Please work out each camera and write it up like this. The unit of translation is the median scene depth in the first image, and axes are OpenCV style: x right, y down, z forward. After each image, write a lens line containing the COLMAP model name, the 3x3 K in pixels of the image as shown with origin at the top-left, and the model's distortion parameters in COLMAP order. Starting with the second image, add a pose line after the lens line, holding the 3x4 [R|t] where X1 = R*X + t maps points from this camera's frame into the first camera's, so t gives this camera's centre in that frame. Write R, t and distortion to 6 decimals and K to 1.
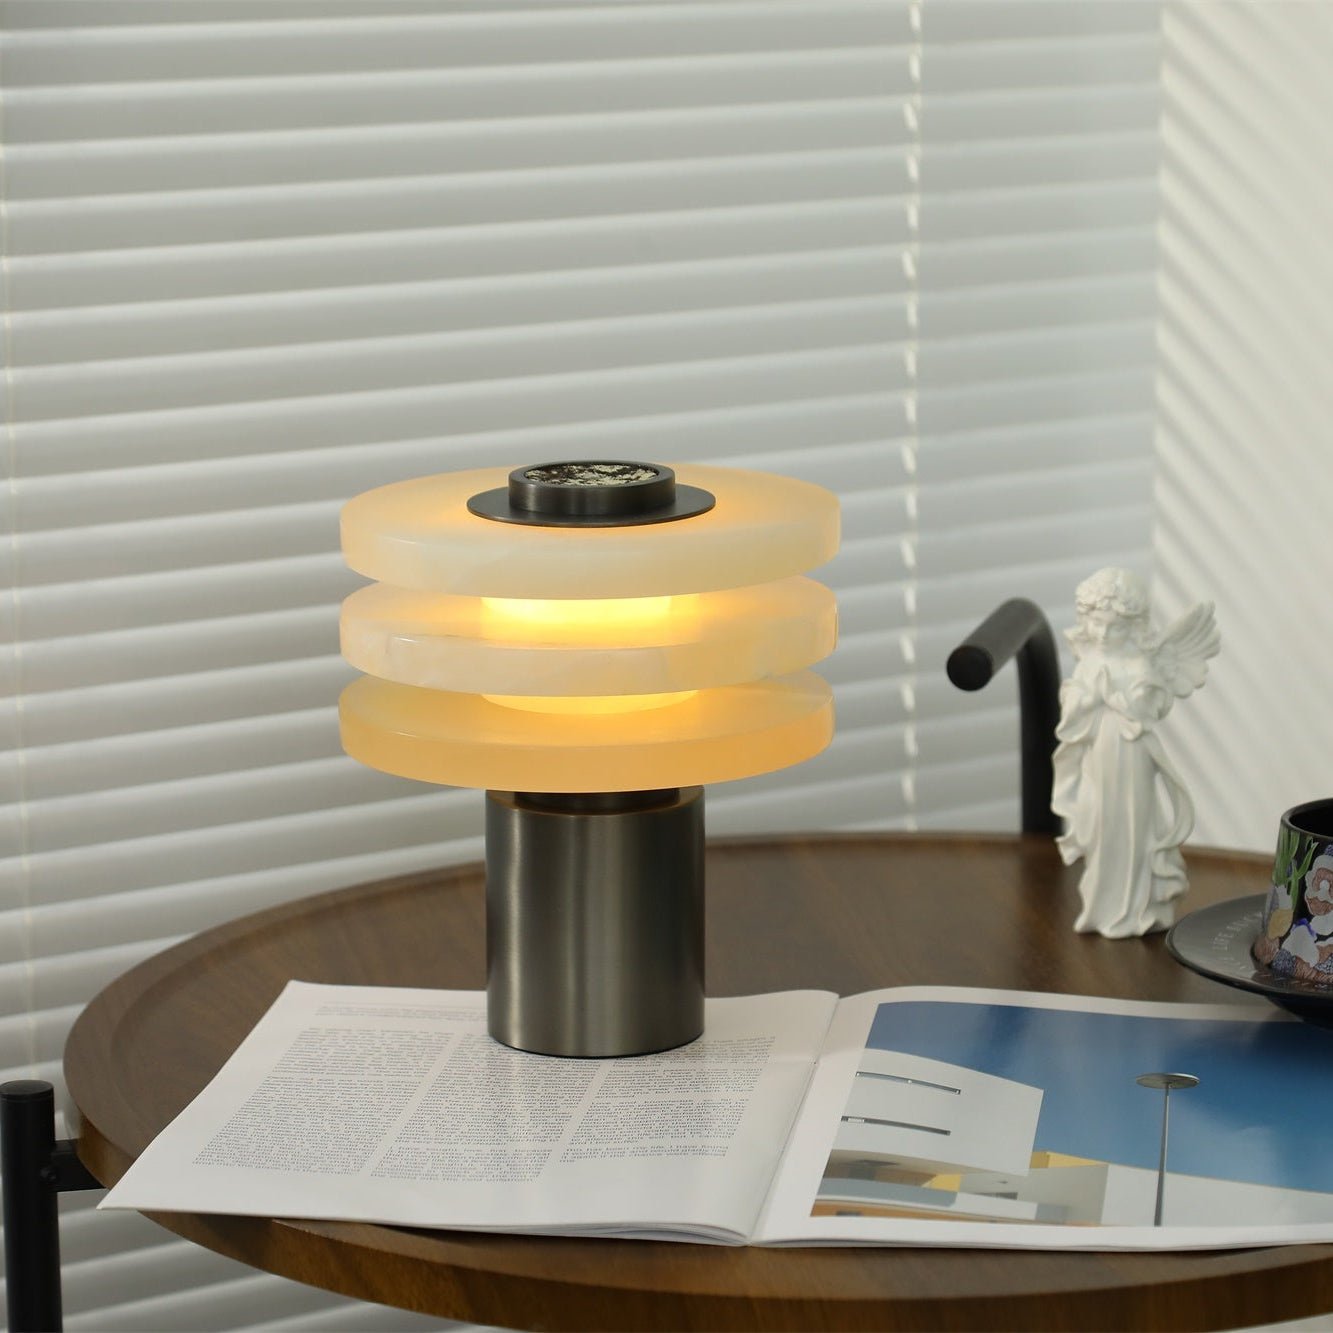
lens RADIAL K [[4604.5, 0, 914.8], [0, 4604.5, 720.7], [0, 0, 1]] dist [0.014082, 0.000000]
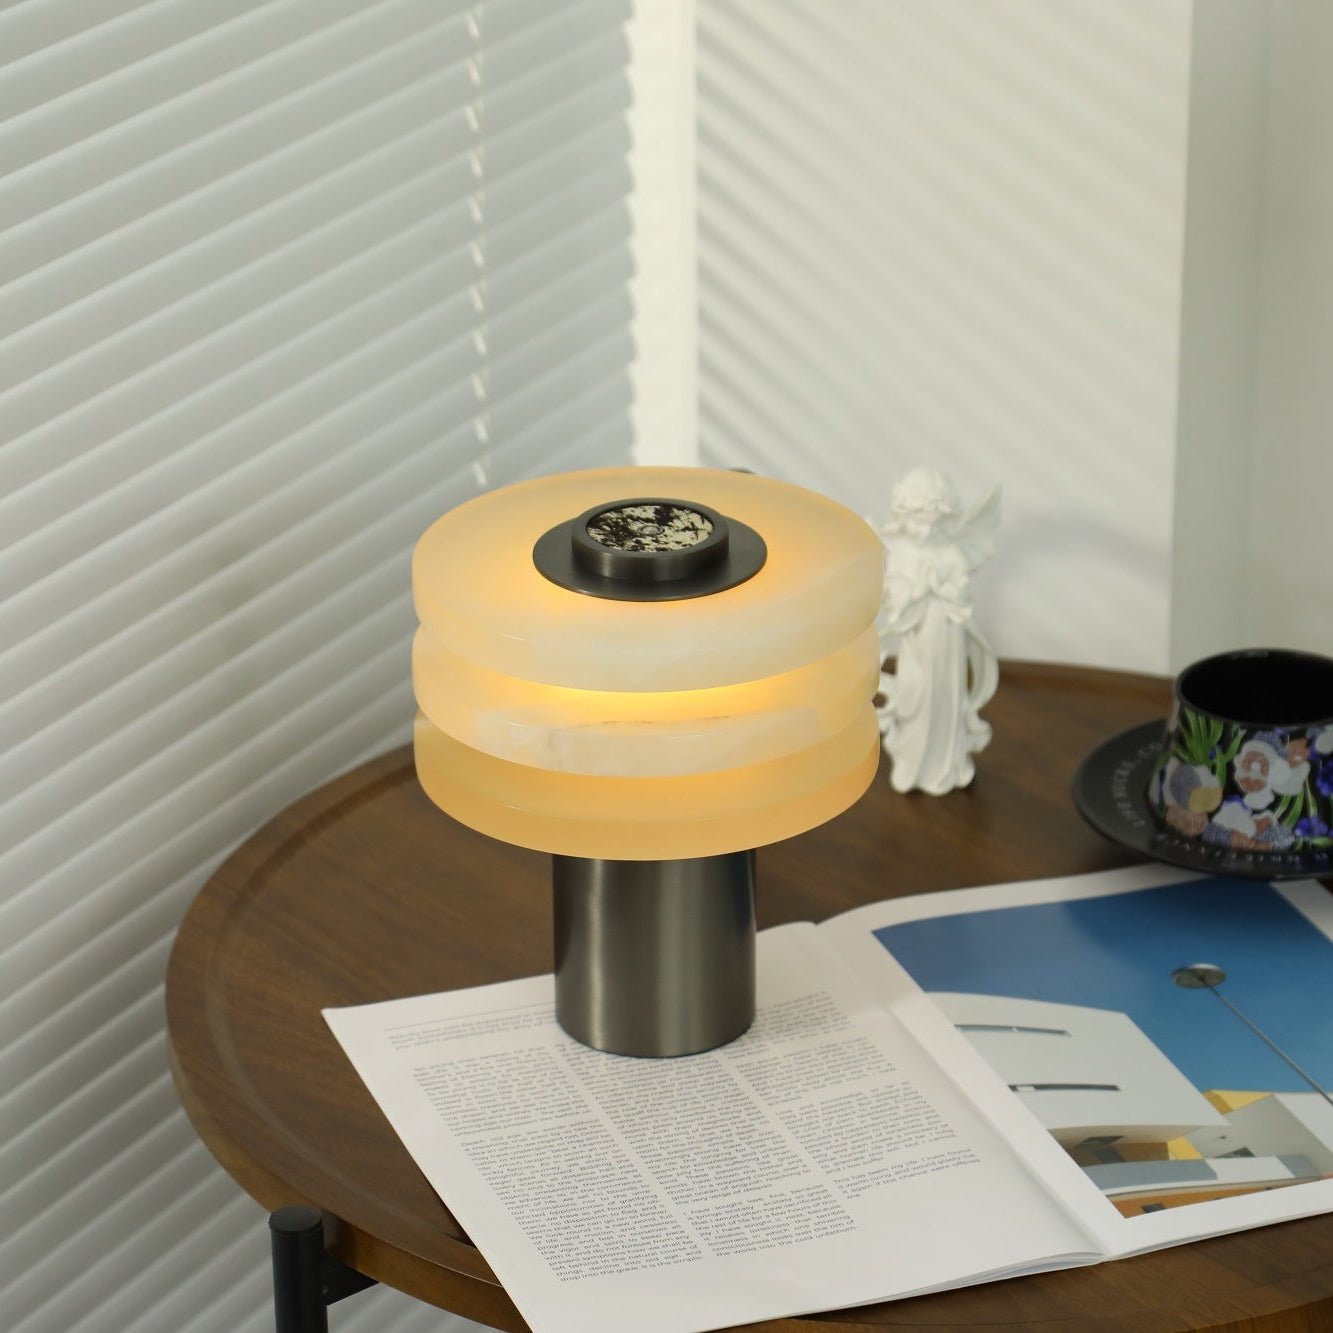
lens RADIAL K [[4736.2, 0, 672.1], [0, 4736.2, 755.3], [0, 0, 1]] dist [0.017040, 0.000000]
pose [[0.905862, -0.187238, 0.379943, -0.479306], [0.101393, 0.966768, 0.234688, -0.252870], [-0.411259, -0.174072, 0.894743, 0.017284]]
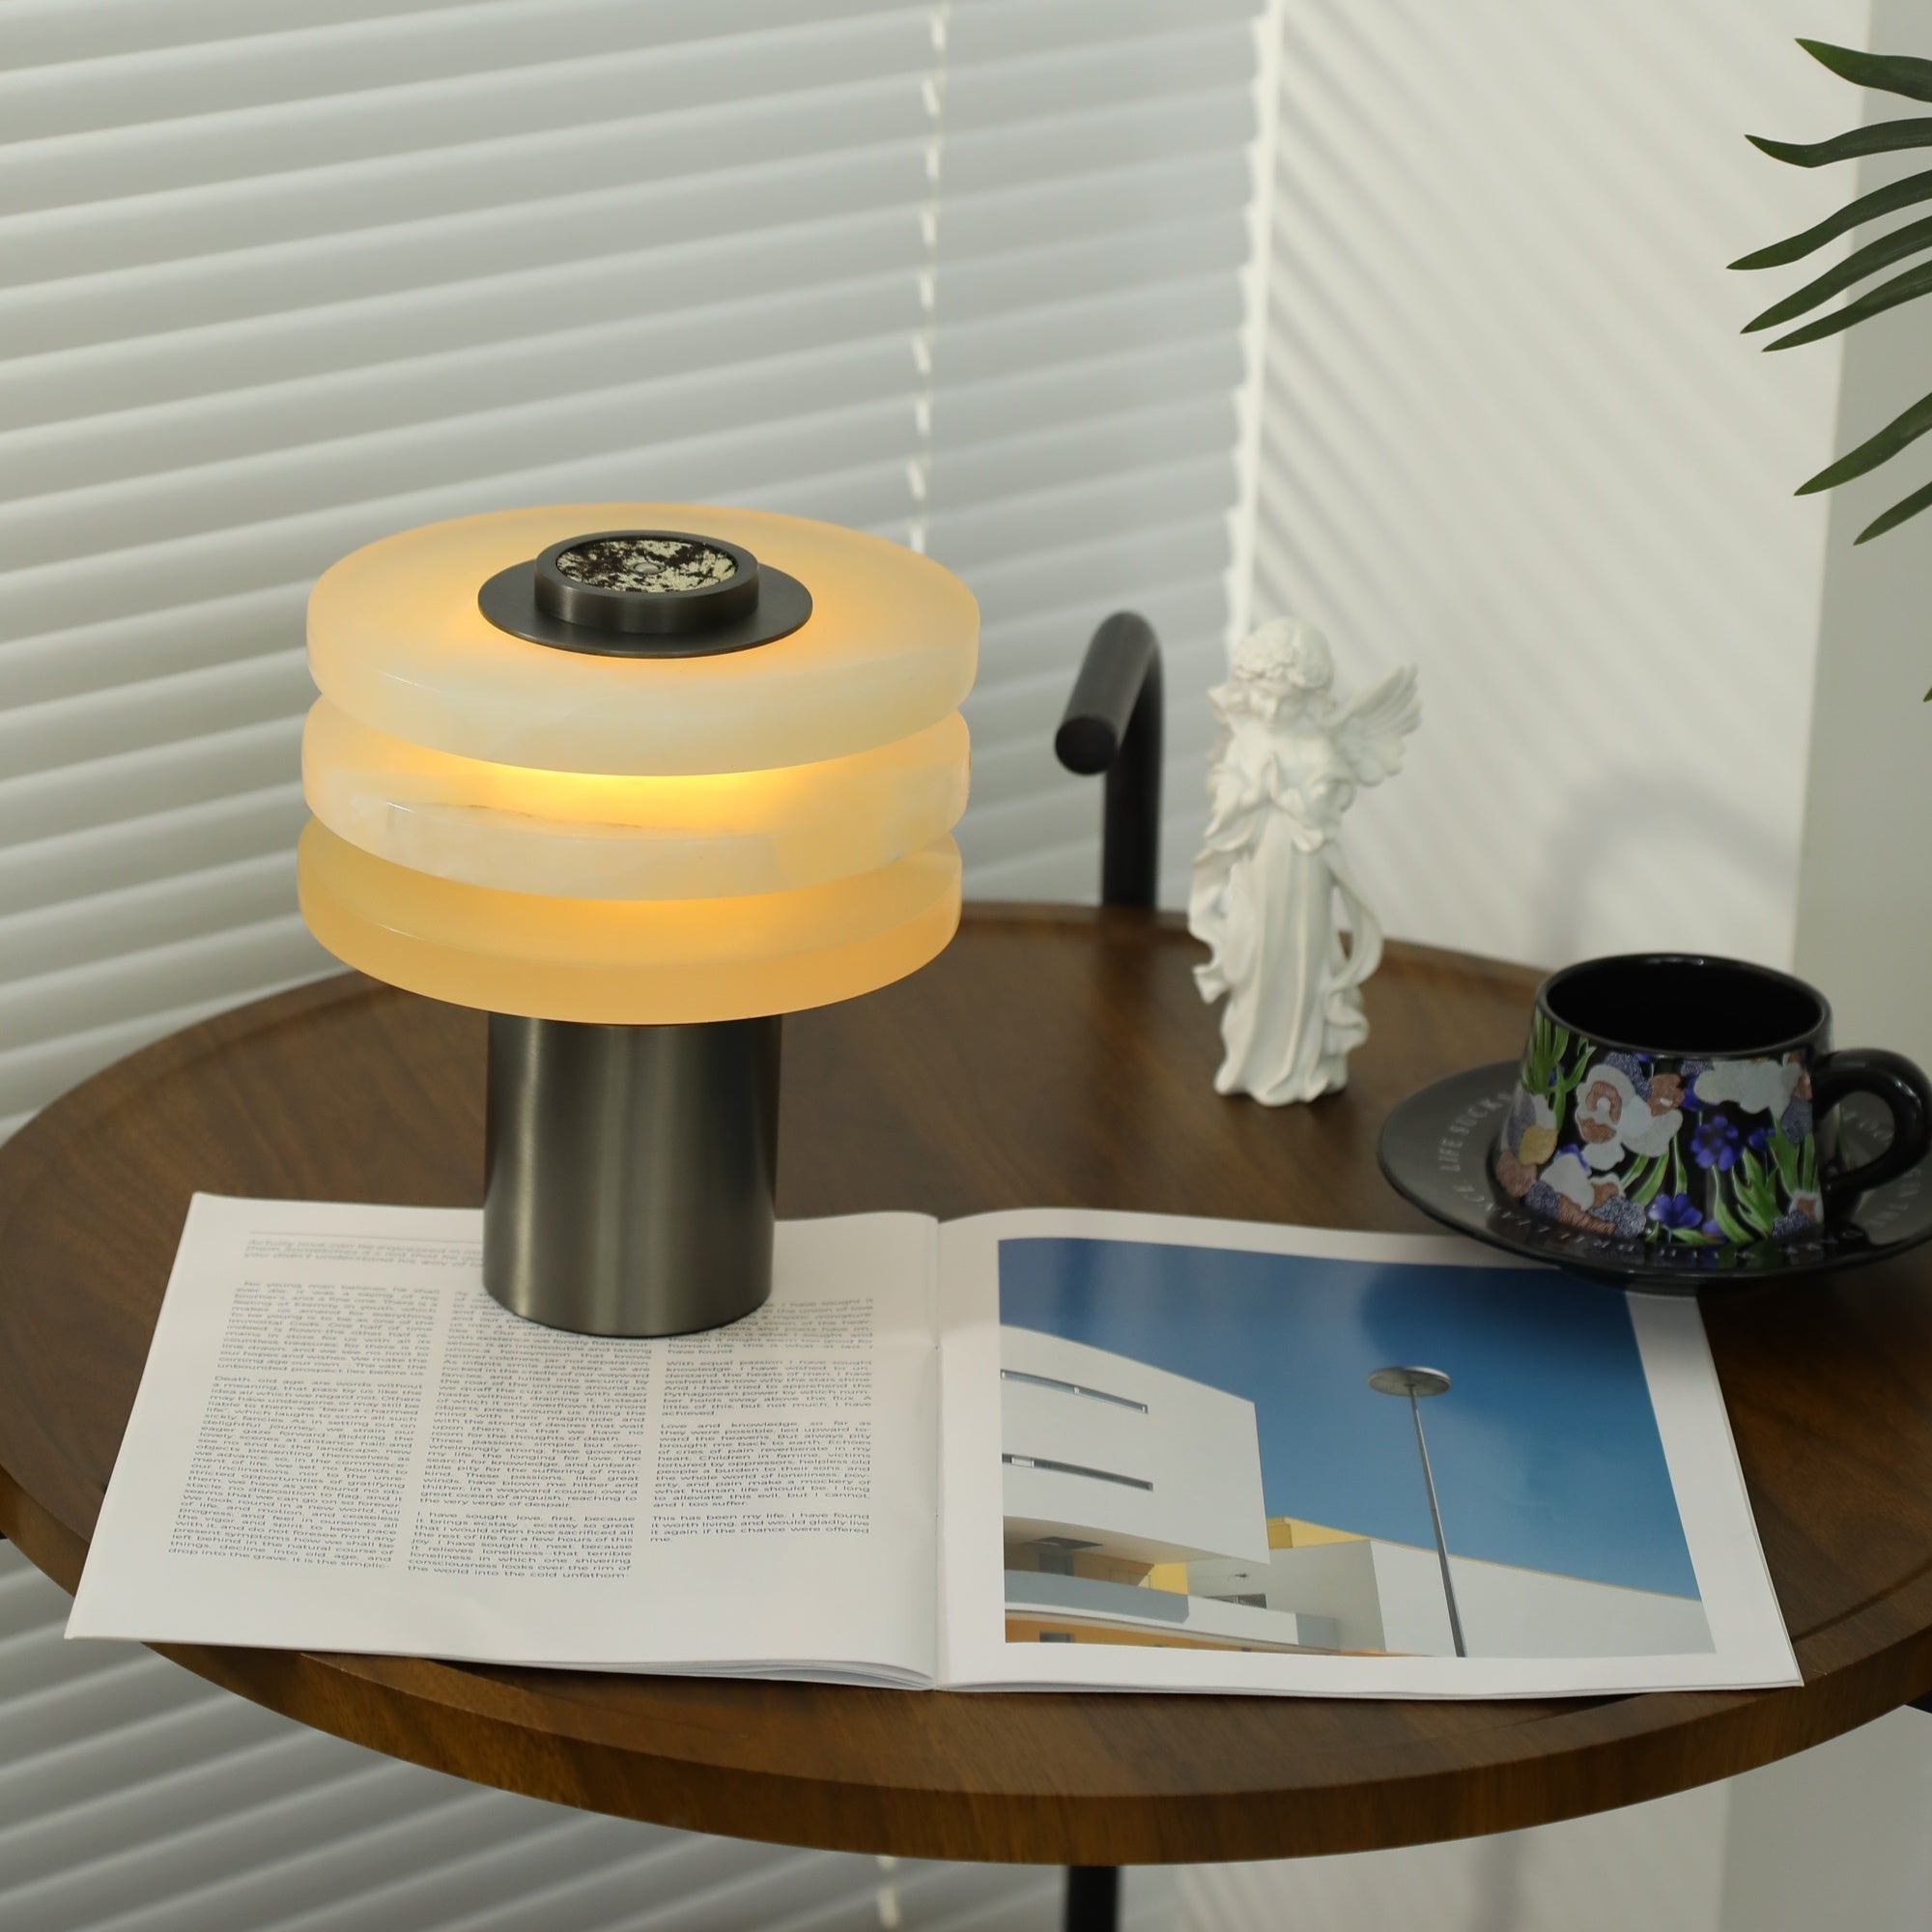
lens RADIAL K [[6628.6, 0, 881.4], [0, 6628.6, 577.9], [0, 0, 1]] dist [0.021959, 0.000000]
pose [[0.996747, 0.006767, 0.080312, -0.116250], [-0.014062, 0.995786, 0.090622, -0.146131], [-0.079360, -0.091456, 0.992642, -0.062662]]
